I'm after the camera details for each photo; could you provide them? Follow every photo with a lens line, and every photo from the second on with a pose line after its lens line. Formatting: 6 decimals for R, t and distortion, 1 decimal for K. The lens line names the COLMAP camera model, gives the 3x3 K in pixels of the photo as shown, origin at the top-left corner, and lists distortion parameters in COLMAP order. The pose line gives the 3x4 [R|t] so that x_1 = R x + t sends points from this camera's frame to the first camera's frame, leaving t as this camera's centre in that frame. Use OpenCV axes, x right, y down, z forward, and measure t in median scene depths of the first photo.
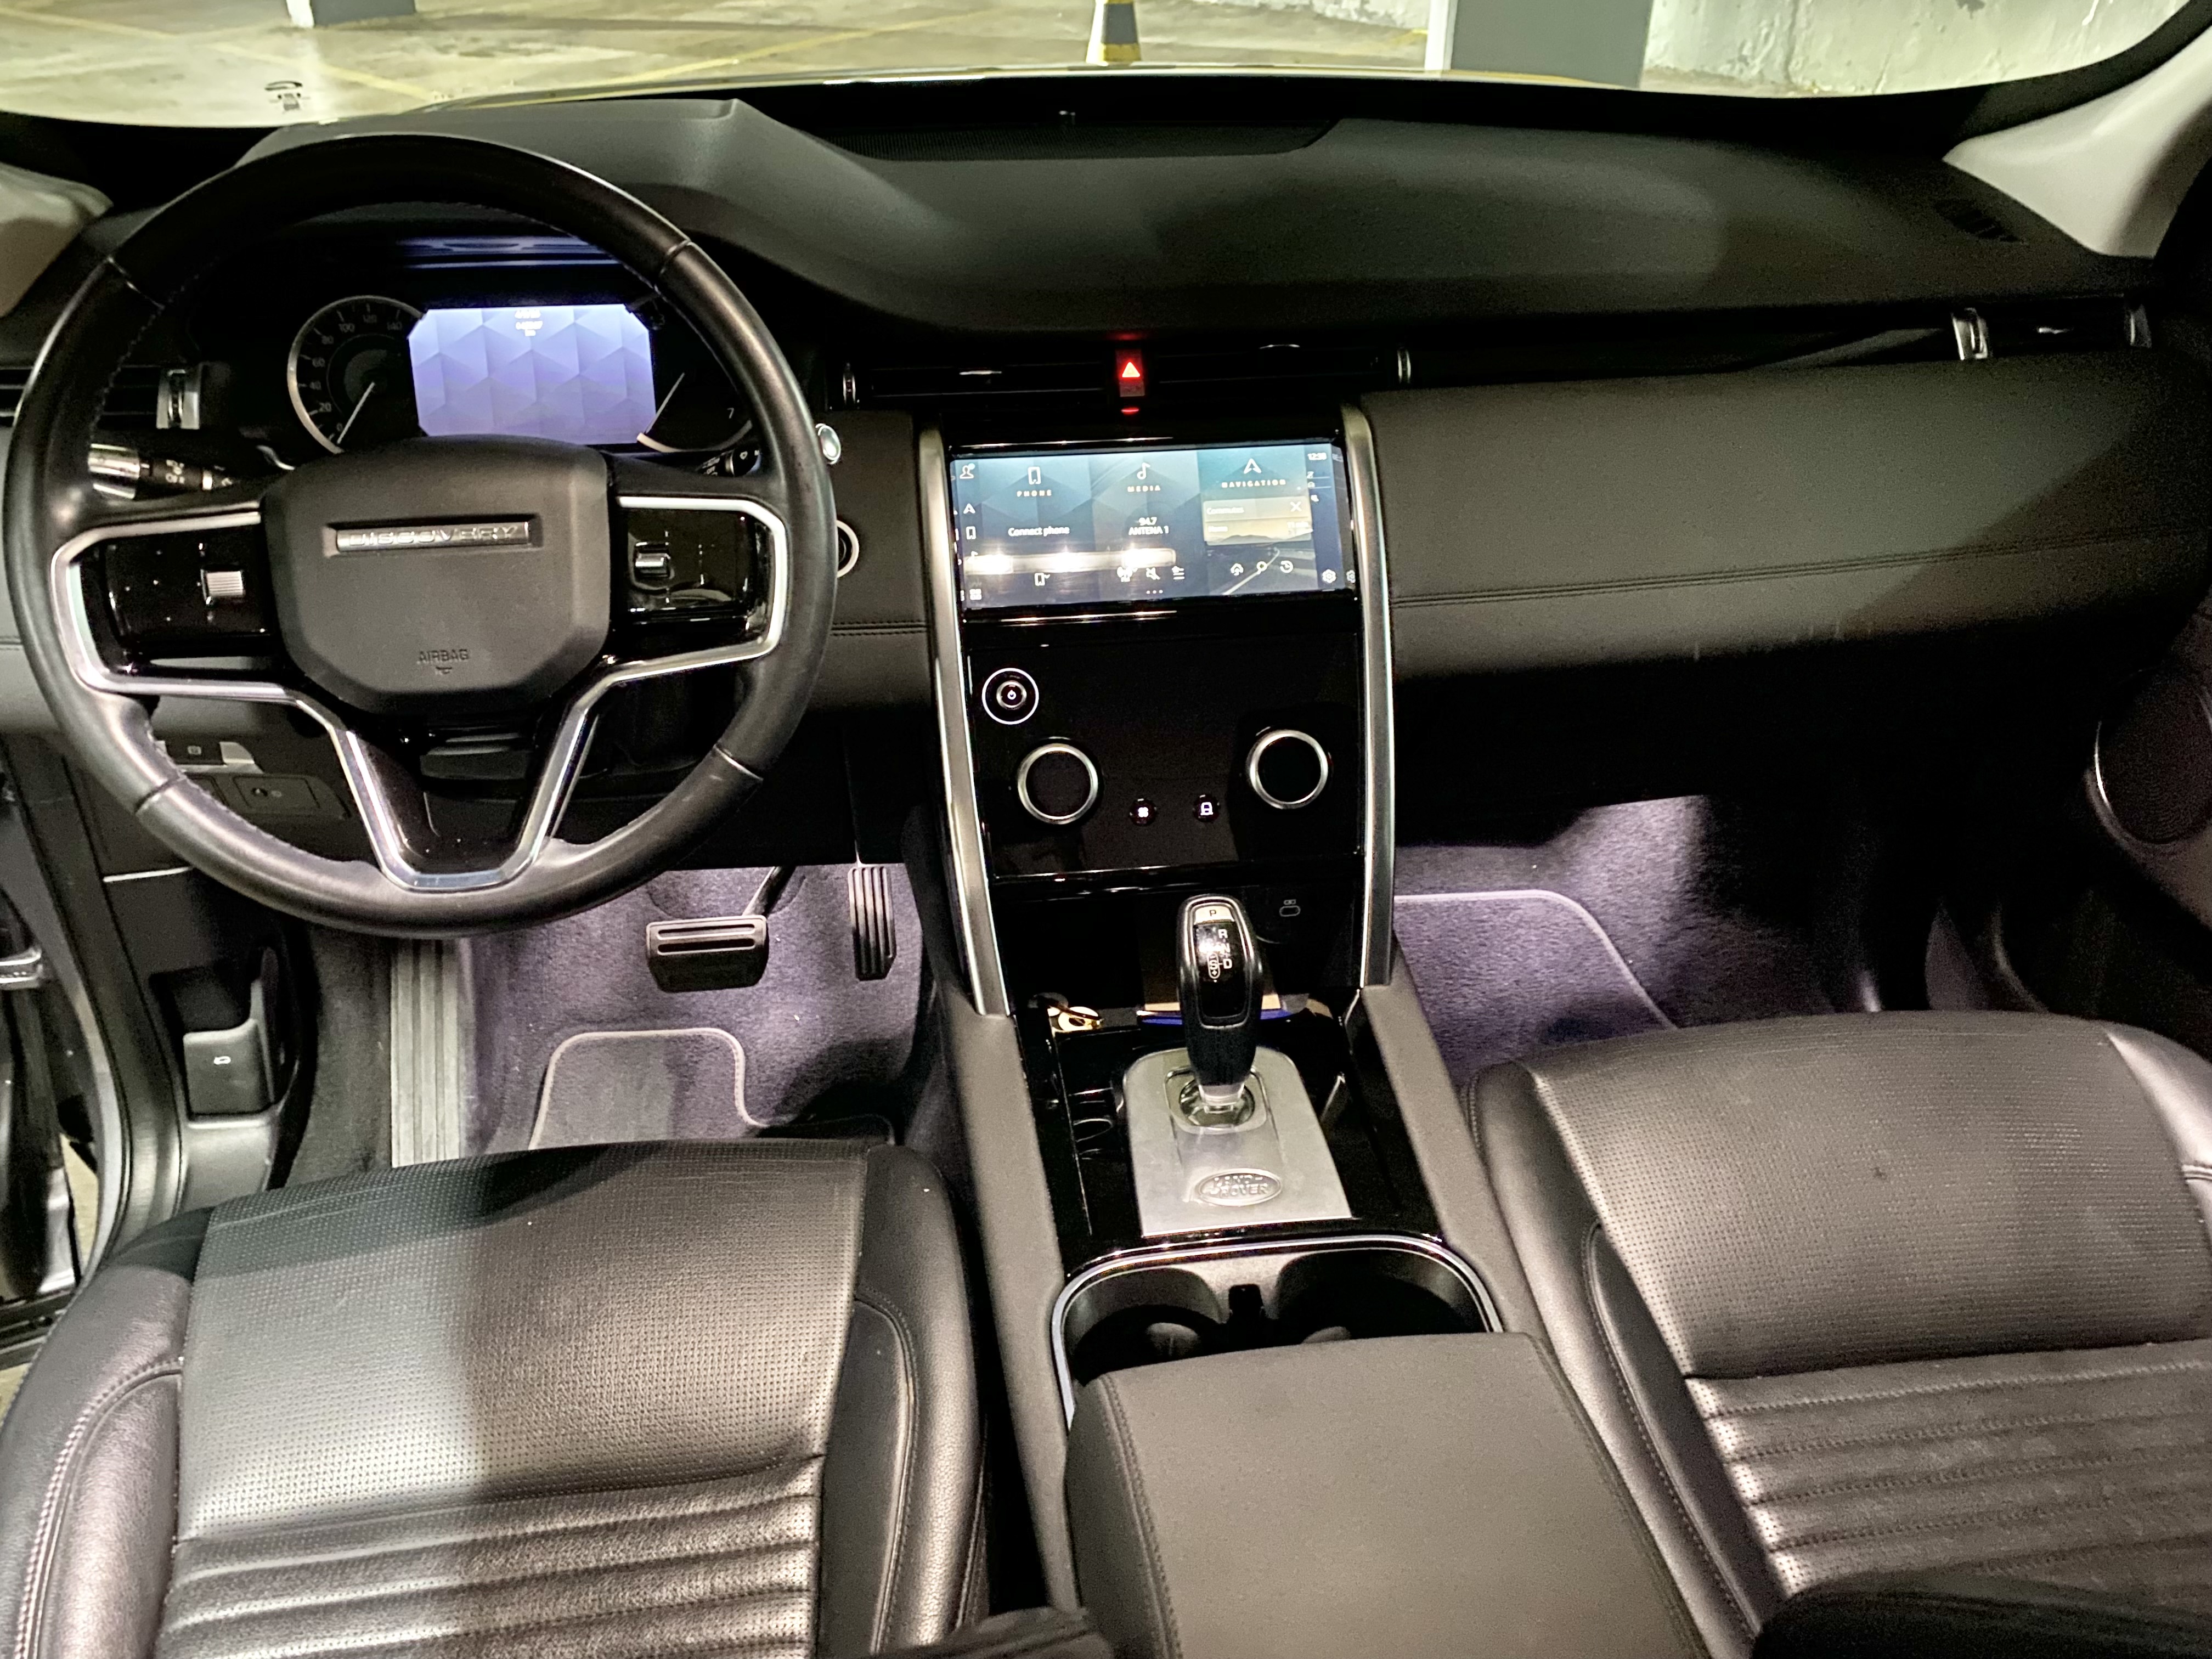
lens RADIAL K [[1803.7, 0, 1111.2], [0, 1803.7, 818.4], [0, 0, 1]] dist [0.055721, -0.067043]
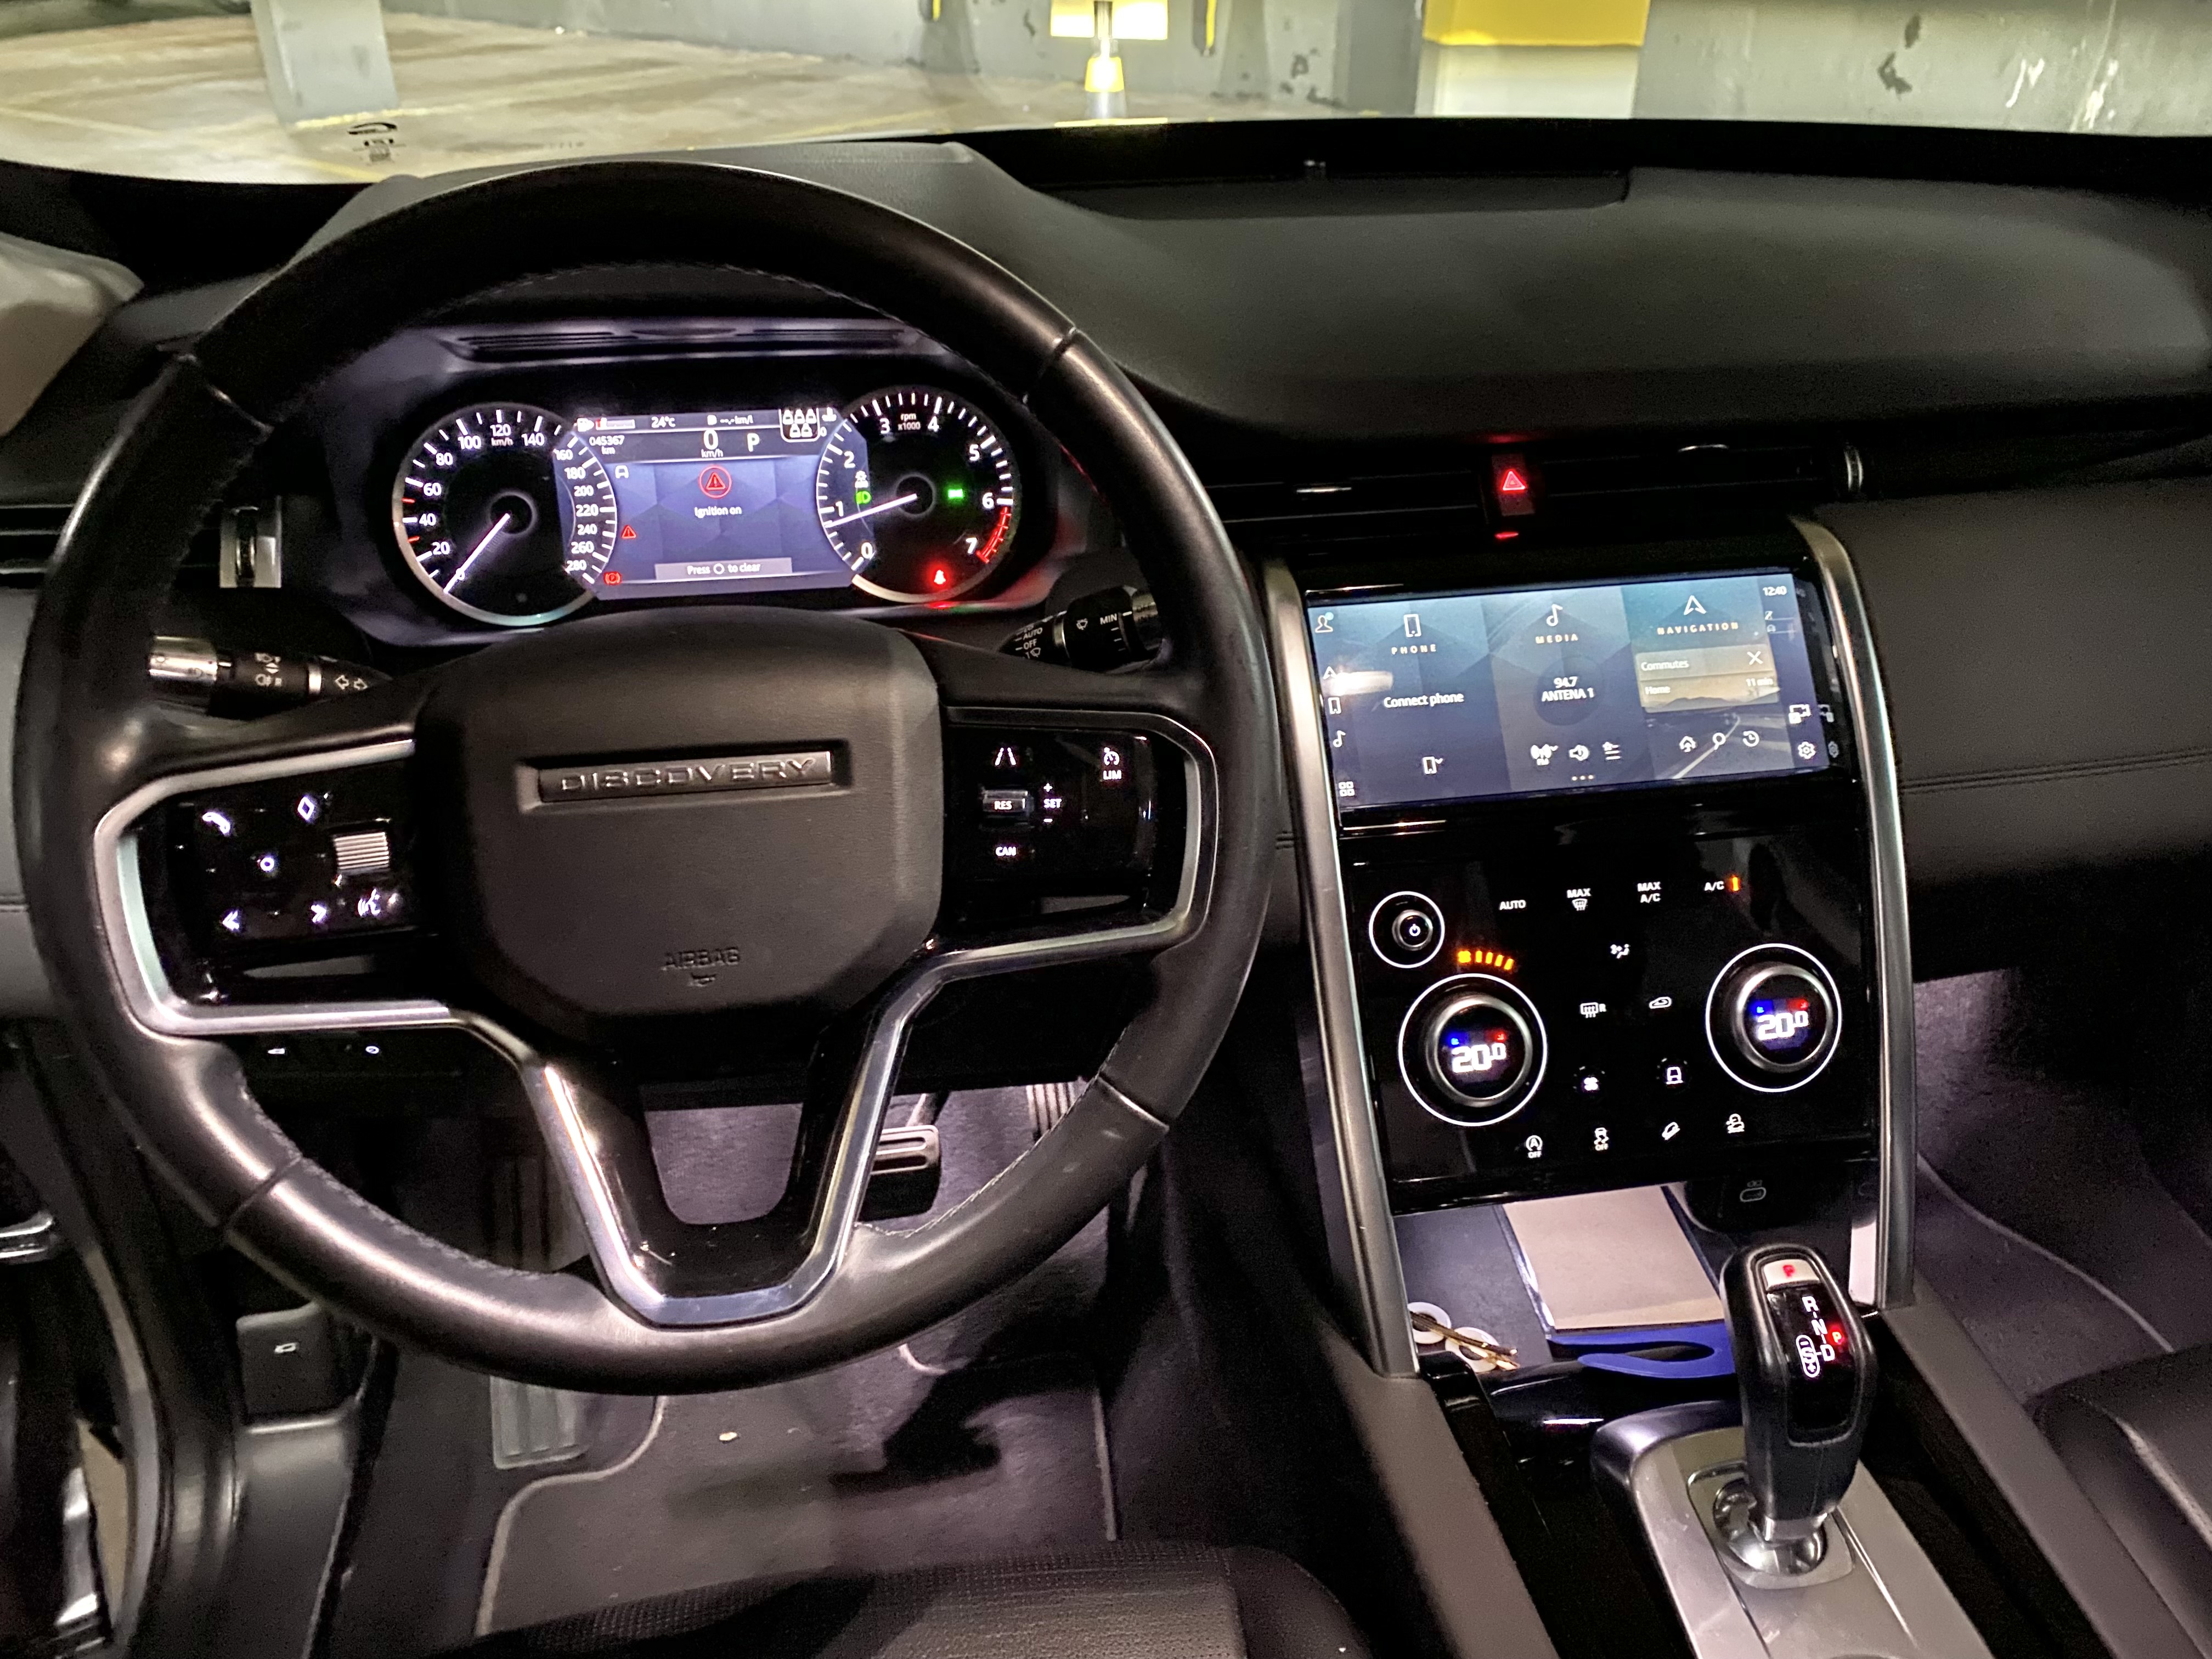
lens RADIAL K [[1686.0, 0, 1111.6], [0, 1686.0, 817.4], [0, 0, 1]] dist [0.034933, -0.036898]
pose [[0.999060, -0.023196, 0.036634, -0.191873], [0.024047, 0.999447, -0.022969, -0.096308], [-0.036081, 0.023829, 0.999065, 0.307359]]
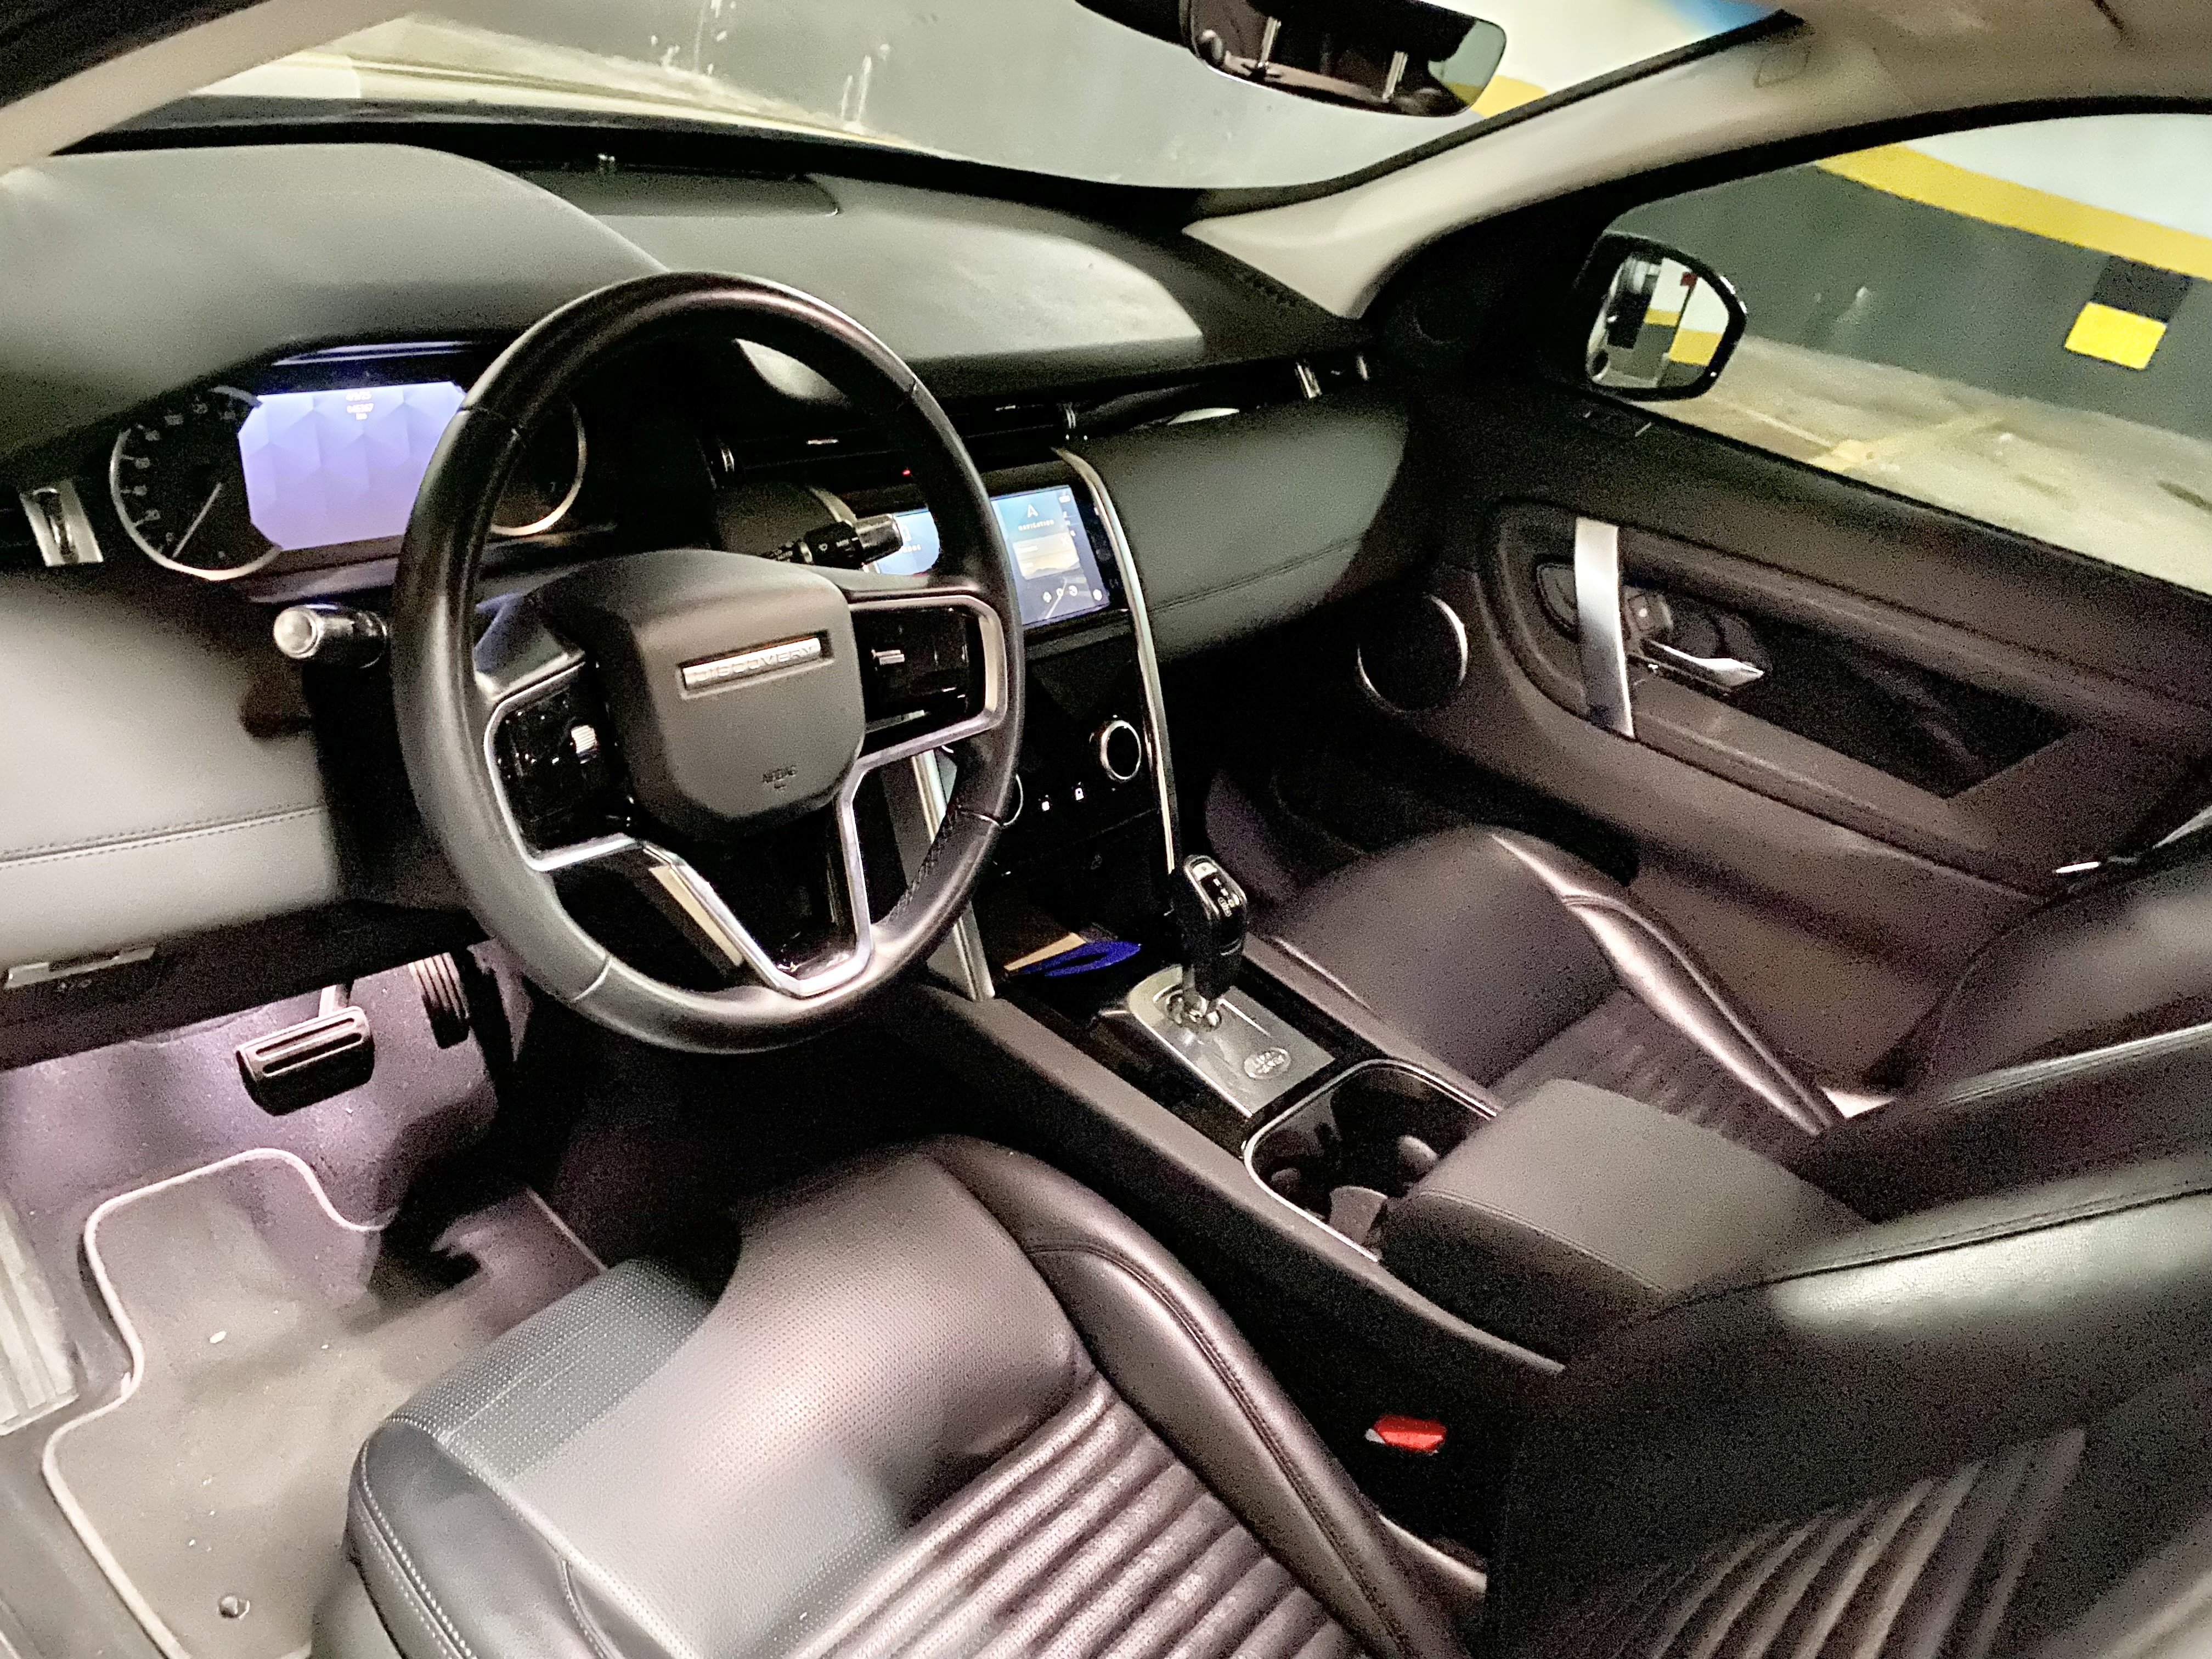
lens RADIAL K [[1803.7, 0, 1100.1], [0, 1803.7, 841.7], [0, 0, 1]] dist [0.055721, -0.067043]
pose [[0.713519, -0.195542, 0.672796, -0.747633], [0.153758, 0.980557, 0.121925, -0.117620], [-0.683556, 0.016452, 0.729712, 0.087976]]
